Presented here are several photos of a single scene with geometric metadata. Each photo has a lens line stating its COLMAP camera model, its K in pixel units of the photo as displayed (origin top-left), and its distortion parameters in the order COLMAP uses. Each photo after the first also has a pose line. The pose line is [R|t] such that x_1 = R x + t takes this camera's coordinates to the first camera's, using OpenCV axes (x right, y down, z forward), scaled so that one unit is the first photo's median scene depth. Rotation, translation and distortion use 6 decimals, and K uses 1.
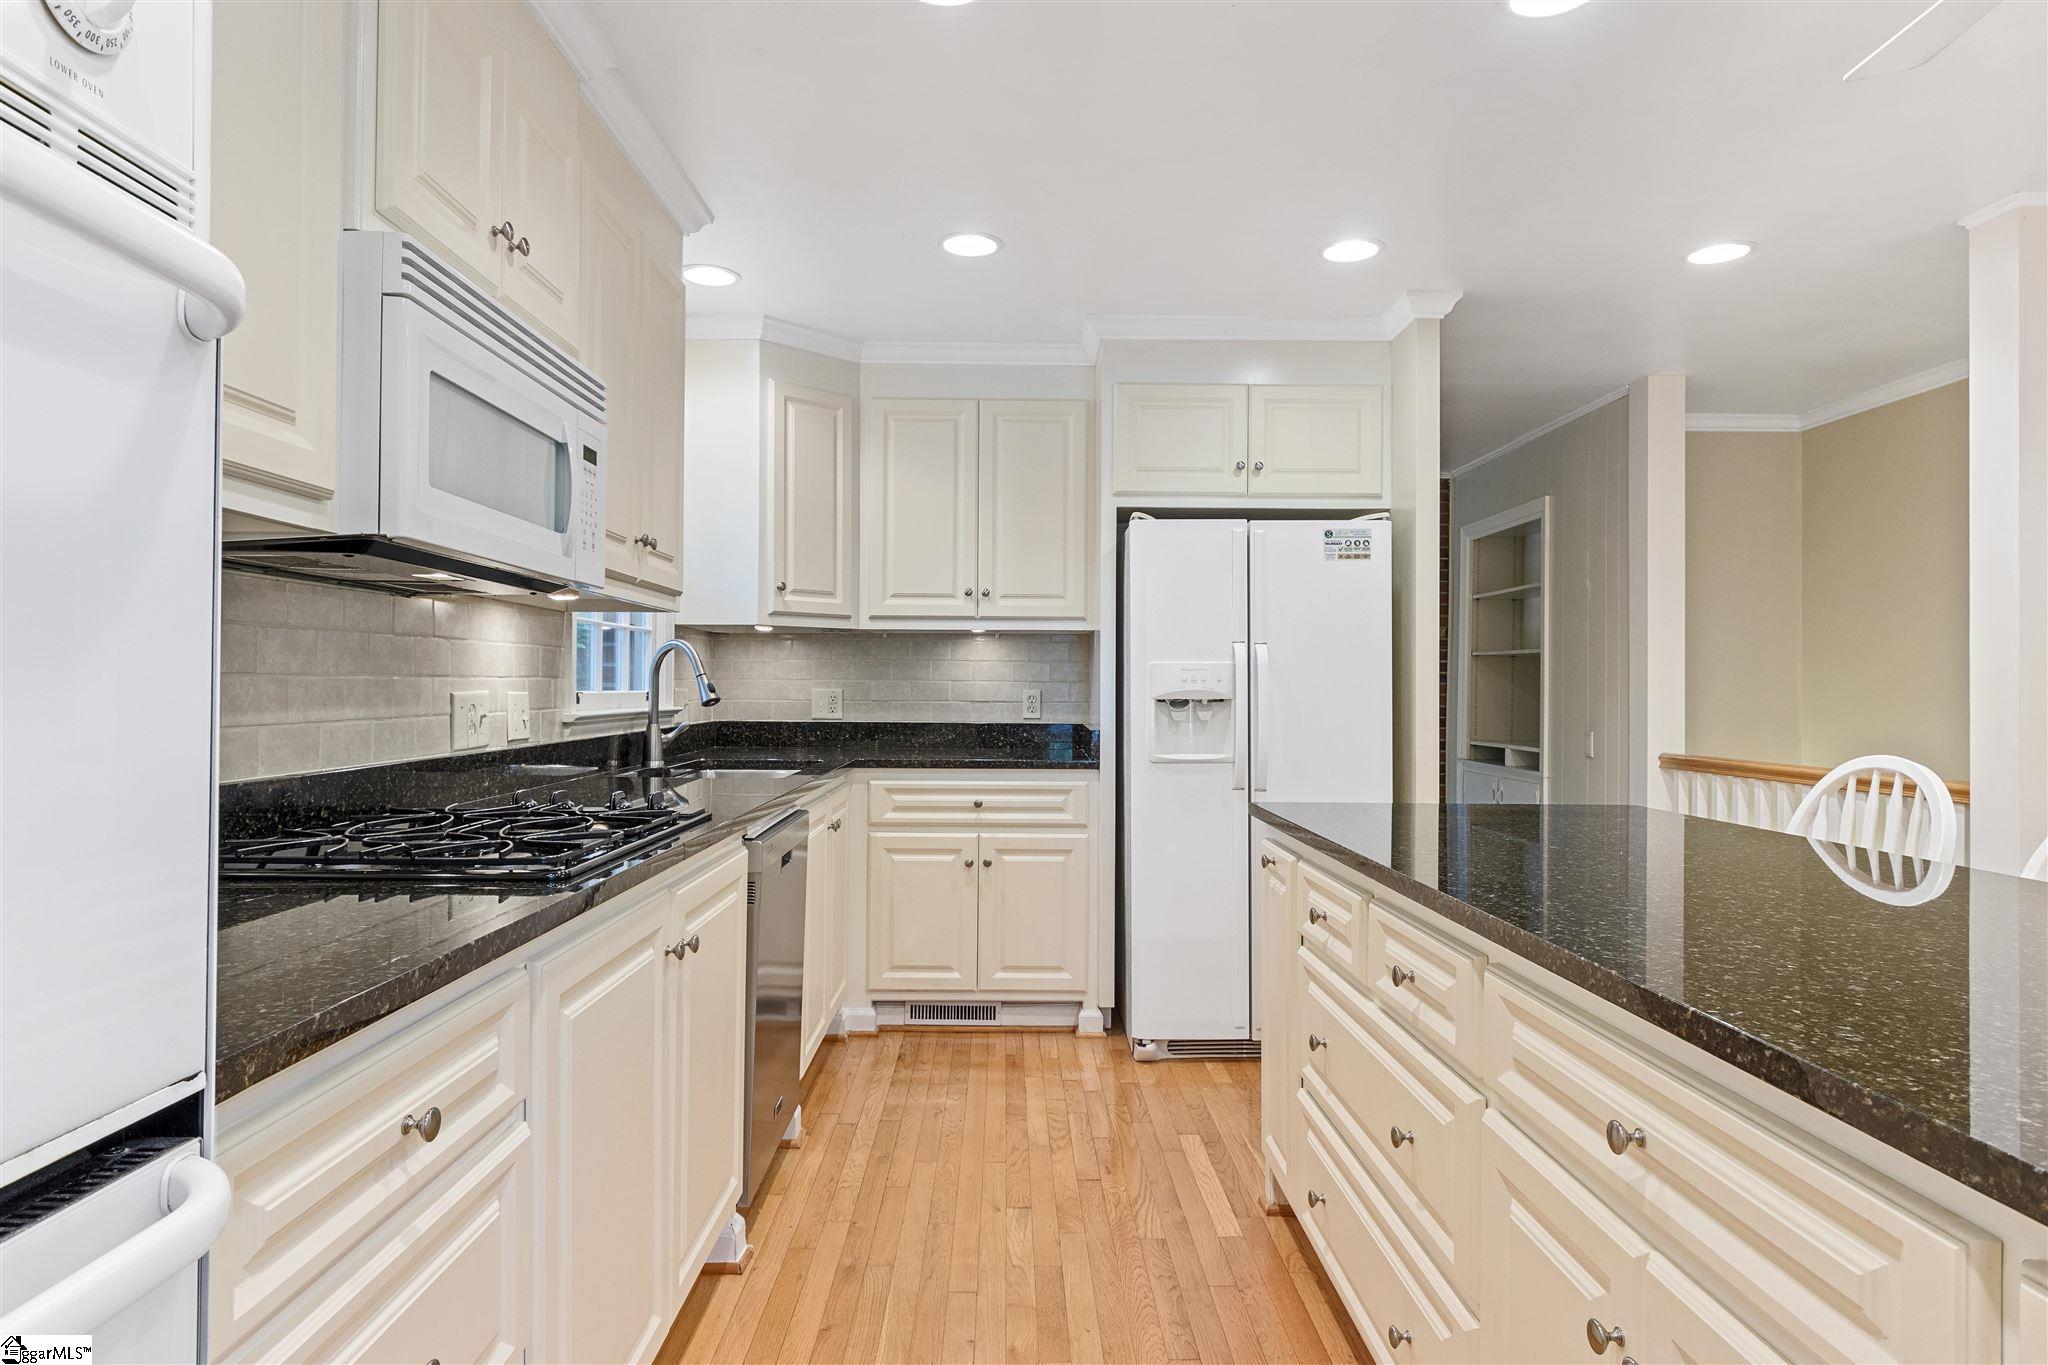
lens RADIAL K [[1170.3, 0, 1015.3], [0, 1170.3, 686.7], [0, 0, 1]] dist [0.006174, 0.000158]
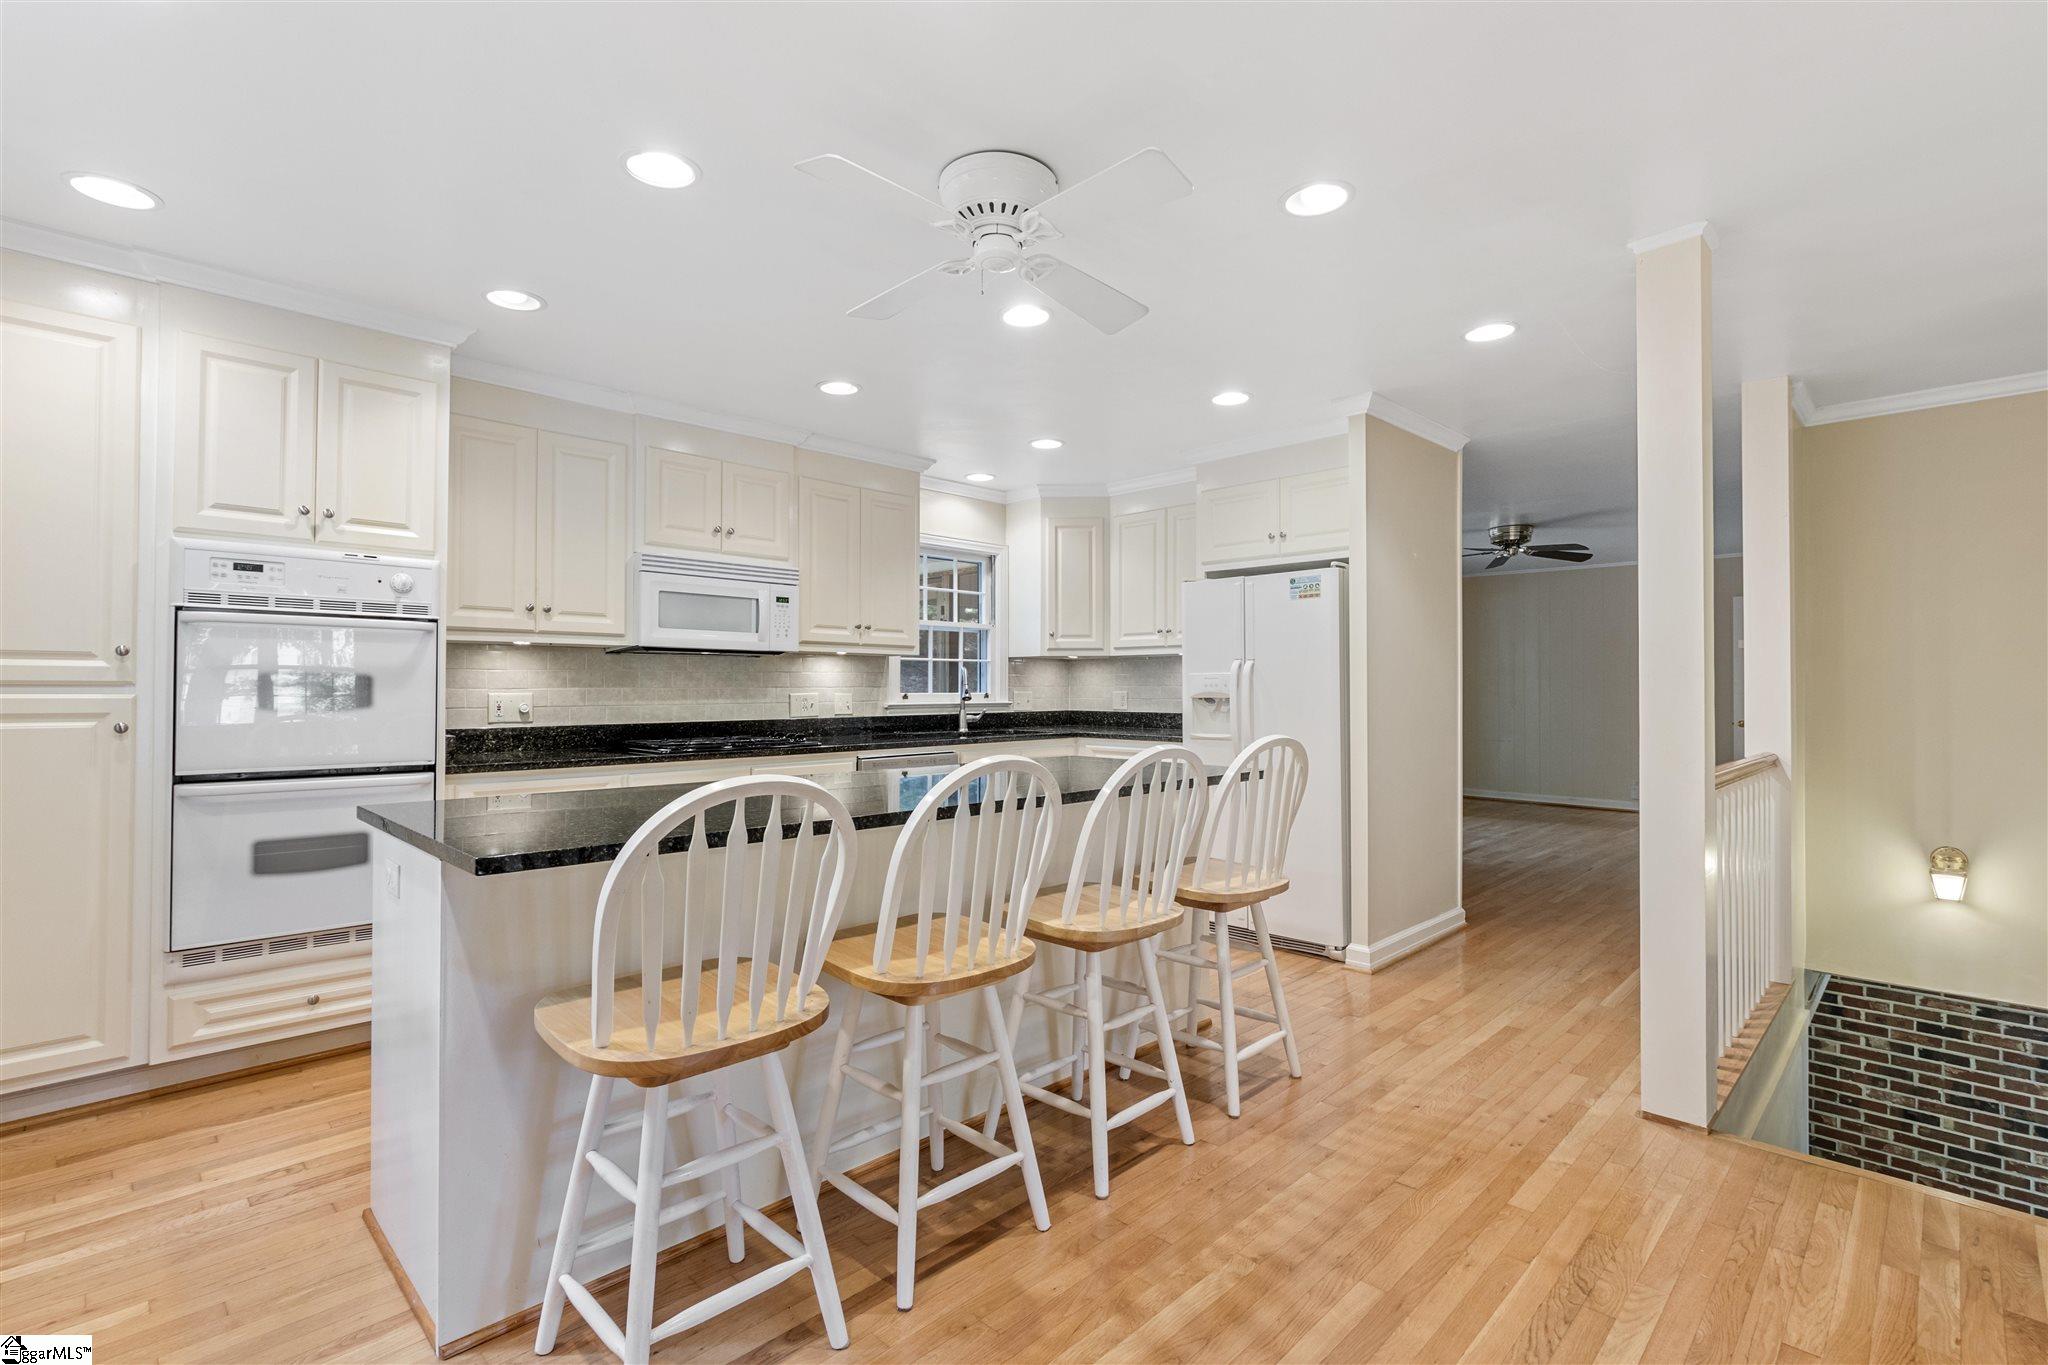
lens RADIAL K [[945.1, 0, 1030.4], [0, 945.1, 675.8], [0, 0, 1]] dist [-0.000239, -0.000157]
pose [[0.706753, -0.016210, -0.707275, 0.890870], [0.005064, 0.999828, -0.017855, 0.003398], [0.707443, 0.009038, 0.706713, -0.038117]]
